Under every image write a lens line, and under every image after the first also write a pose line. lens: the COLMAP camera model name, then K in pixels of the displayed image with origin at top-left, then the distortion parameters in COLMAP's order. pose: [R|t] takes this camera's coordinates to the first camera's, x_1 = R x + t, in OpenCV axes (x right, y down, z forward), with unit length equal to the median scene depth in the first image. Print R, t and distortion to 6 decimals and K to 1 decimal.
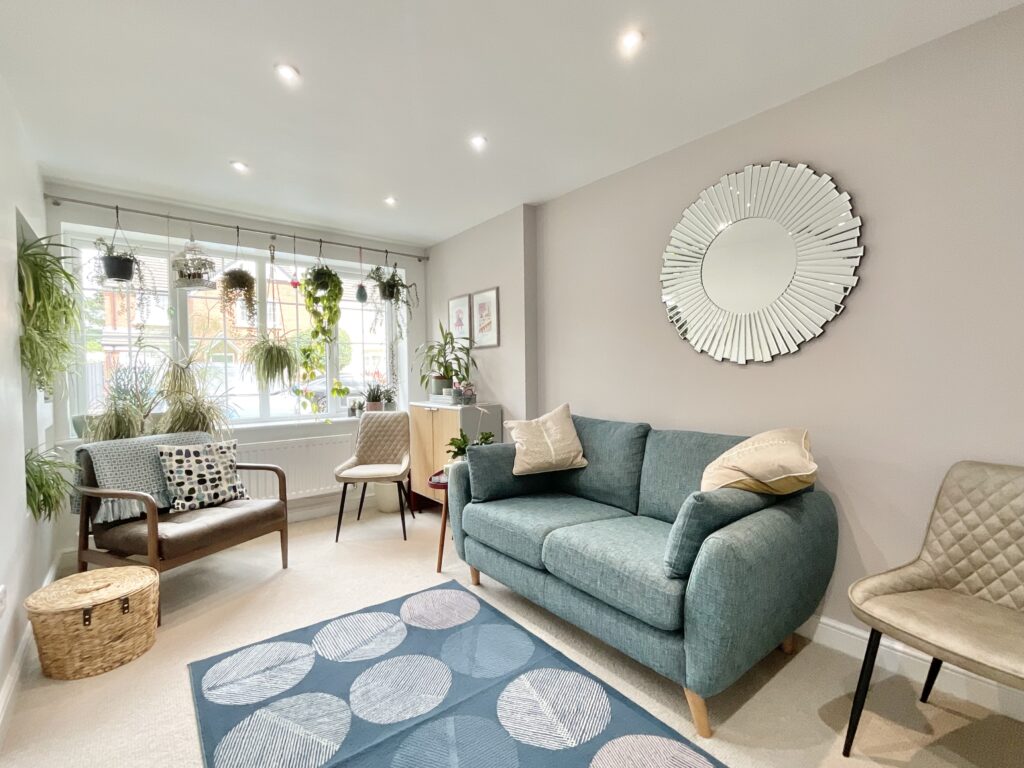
lens RADIAL K [[418.0, 0, 512.0], [0, 418.0, 384.0], [0, 0, 1]] dist [0.002255, -0.000251]
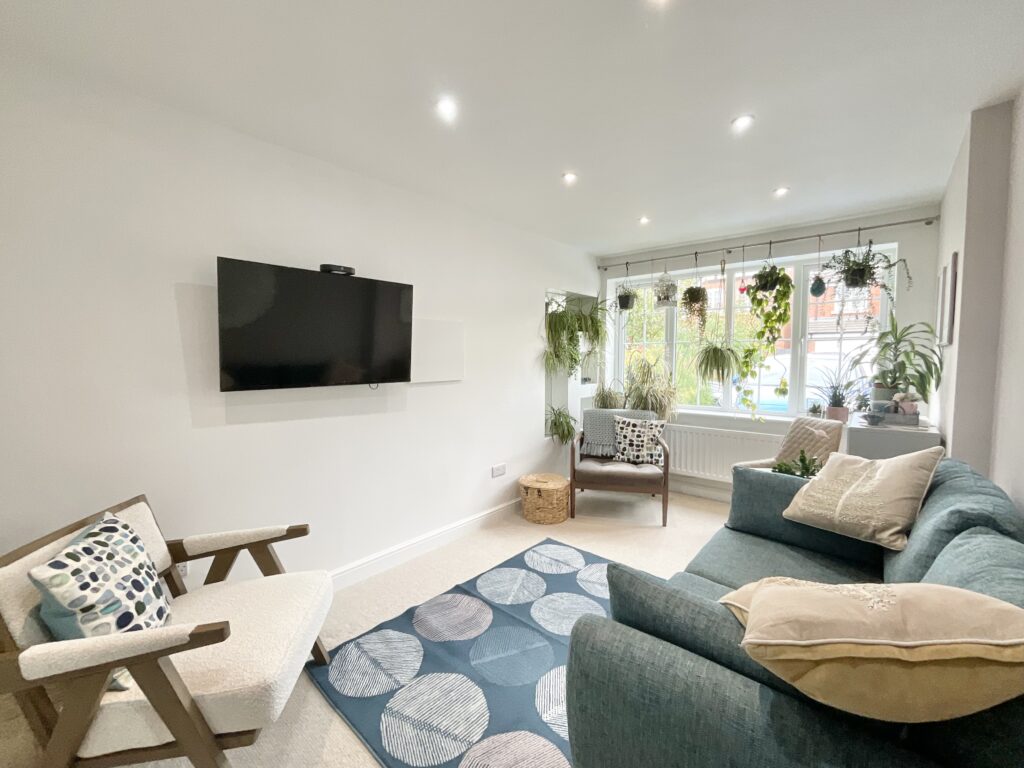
lens RADIAL K [[411.0, 0, 556.6], [0, 411.0, 385.8], [0, 0, 1]] dist [-0.002103, -0.000136]
pose [[0.309271, 0.077649, -0.947799, 0.506561], [-0.043825, 0.996766, 0.067361, -0.055791], [0.949964, 0.020704, 0.311673, 0.289865]]
